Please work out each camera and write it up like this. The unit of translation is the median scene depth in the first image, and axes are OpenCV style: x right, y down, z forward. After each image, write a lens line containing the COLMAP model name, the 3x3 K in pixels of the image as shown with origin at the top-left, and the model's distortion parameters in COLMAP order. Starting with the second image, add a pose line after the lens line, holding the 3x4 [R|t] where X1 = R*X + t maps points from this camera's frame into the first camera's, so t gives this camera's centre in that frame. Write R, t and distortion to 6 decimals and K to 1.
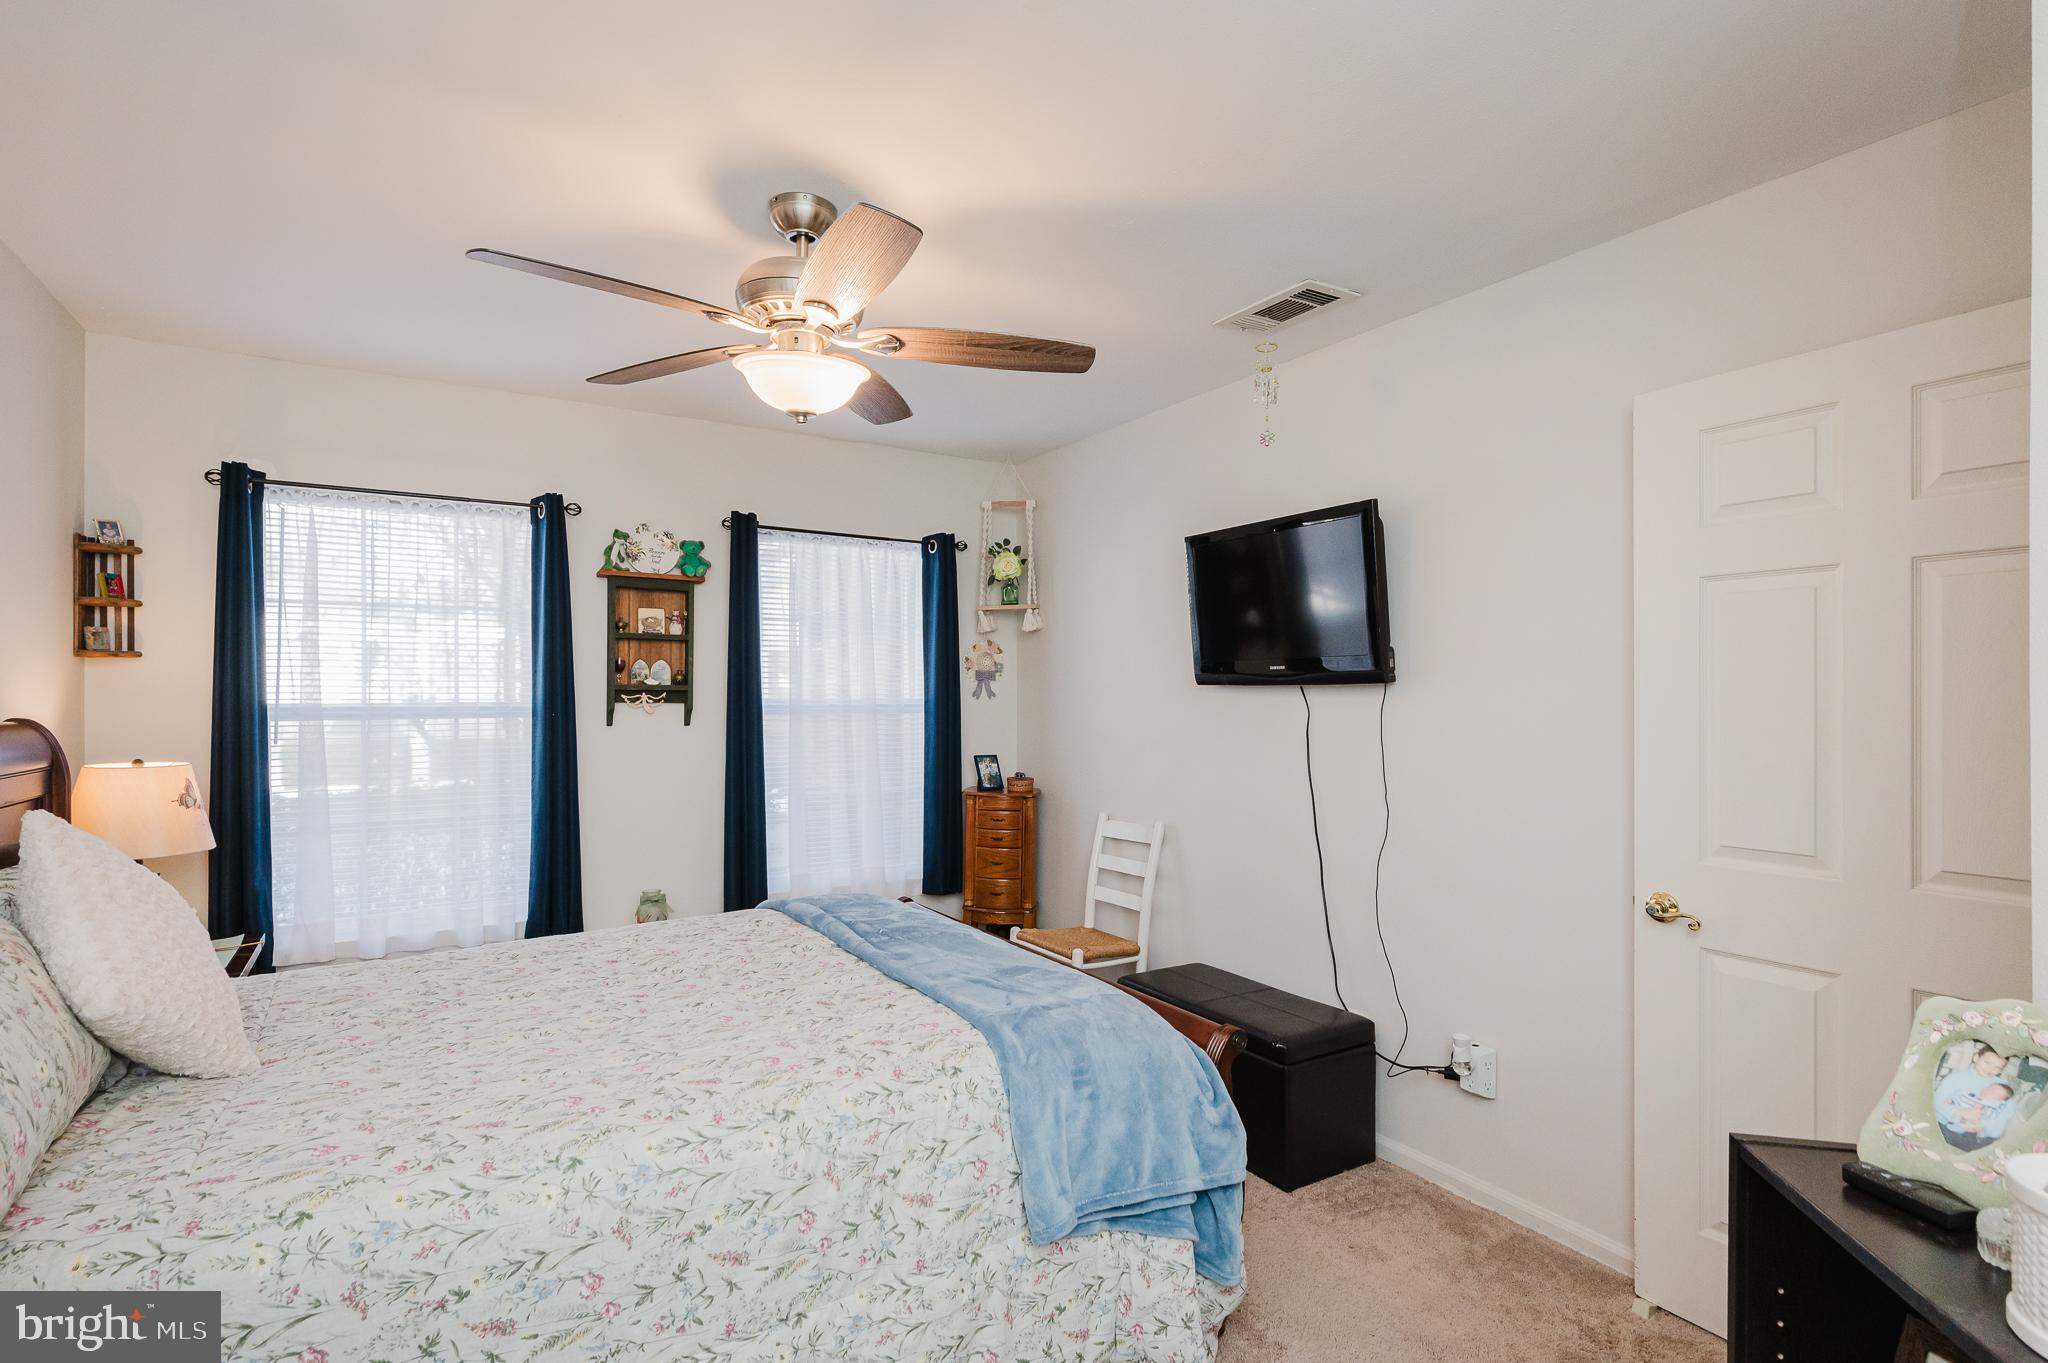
lens RADIAL K [[991.1, 0, 1022.9], [0, 991.1, 699.5], [0, 0, 1]] dist [0.001694, -0.000017]
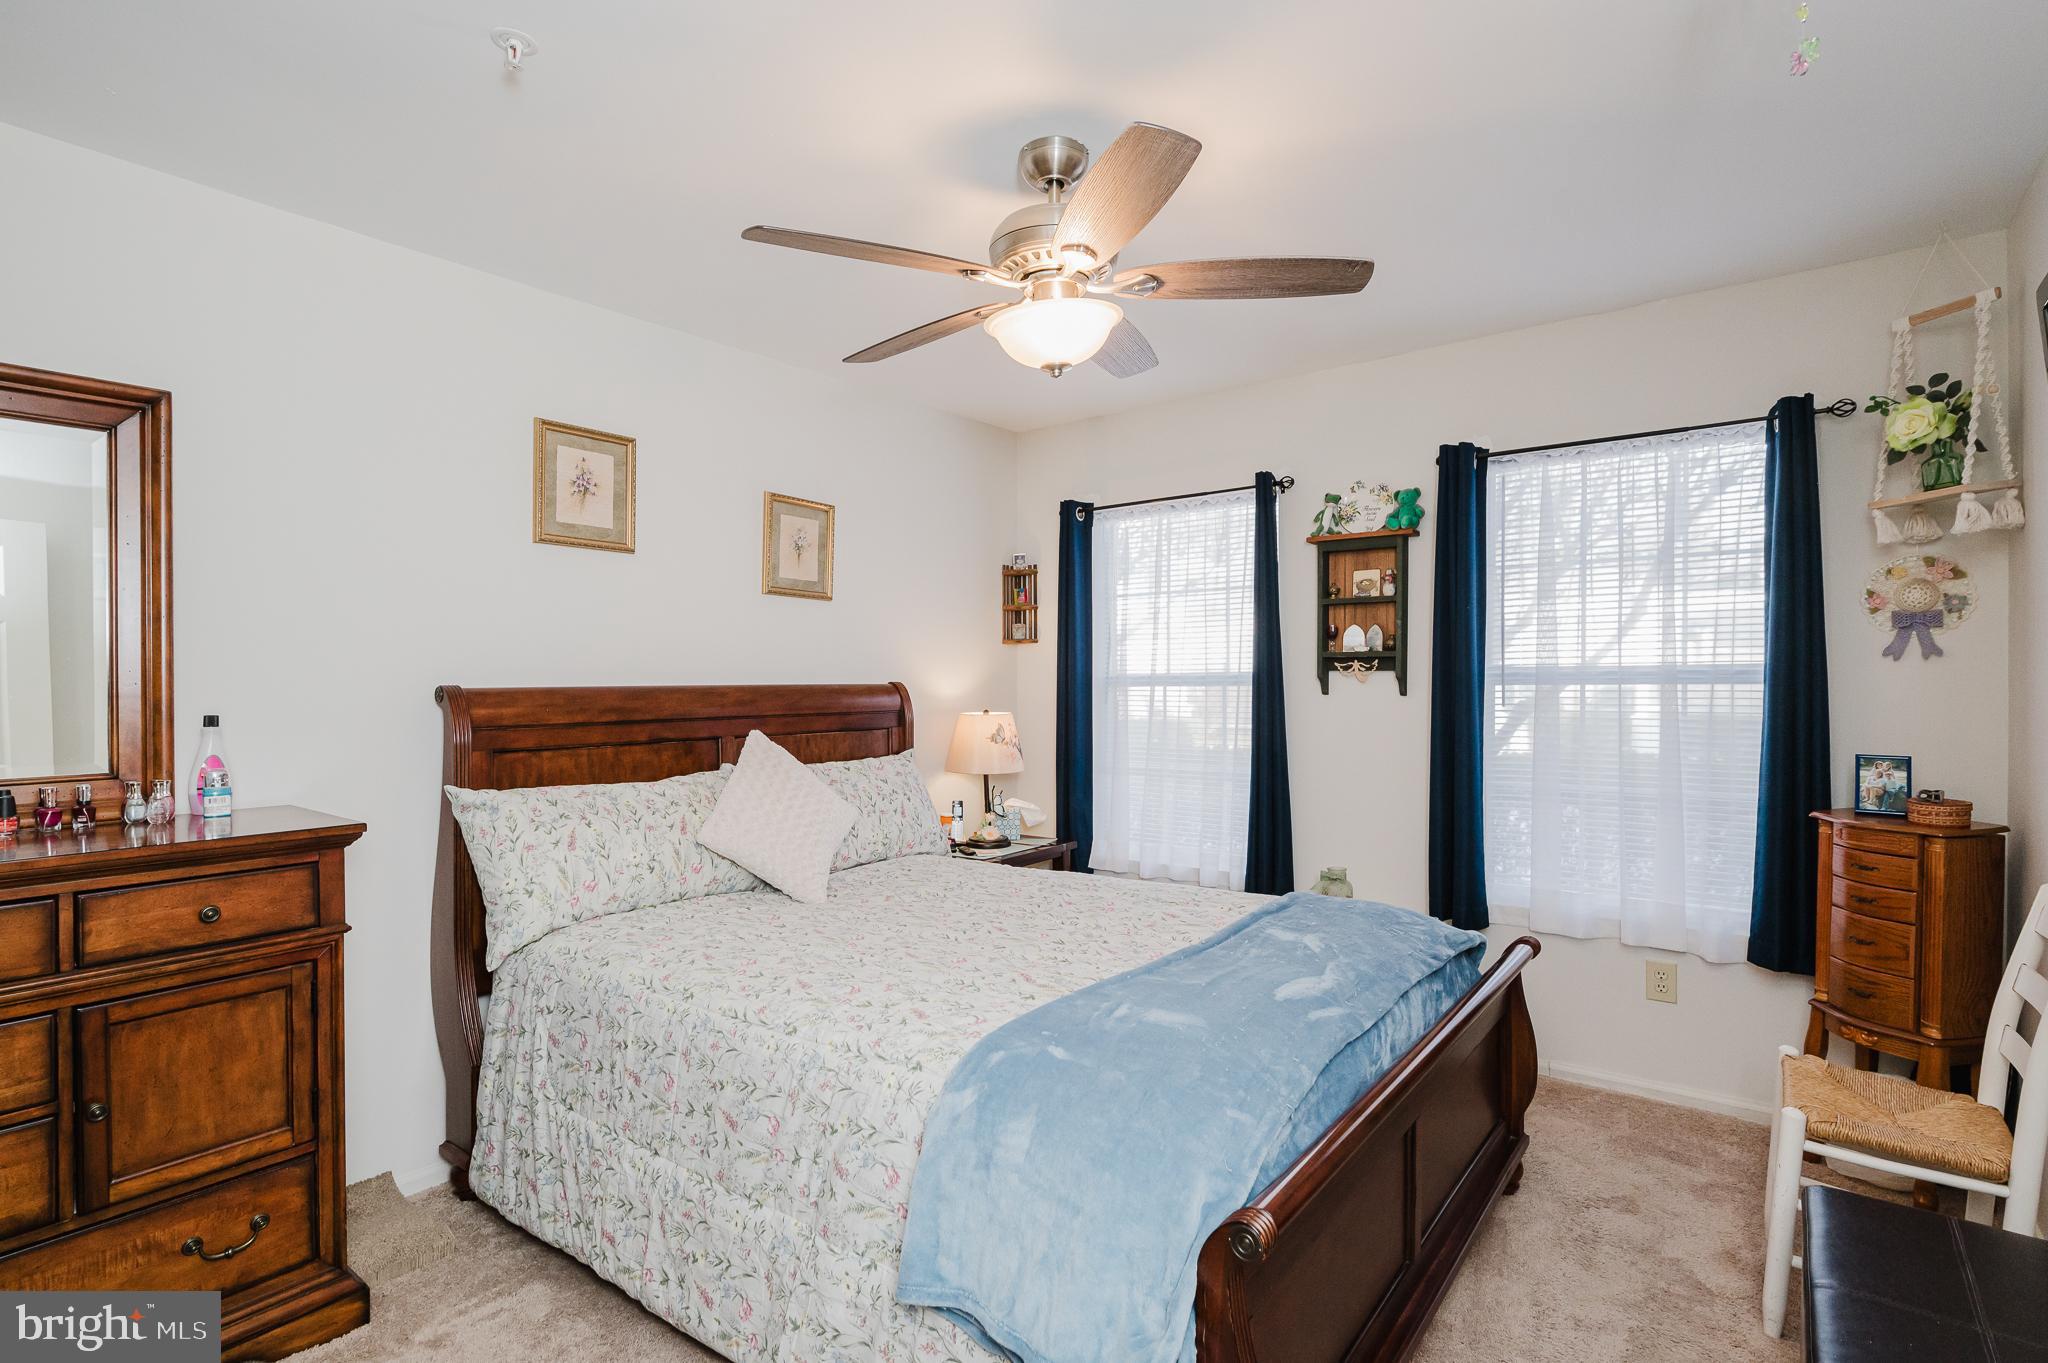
lens RADIAL K [[991.1, 0, 1023.6], [0, 991.1, 679.2], [0, 0, 1]] dist [0.001694, -0.000017]
pose [[0.339854, -0.001936, -0.940476, 0.397261], [0.005686, 0.999984, -0.000004, 0.009332], [0.940461, -0.005346, 0.339859, 0.377614]]
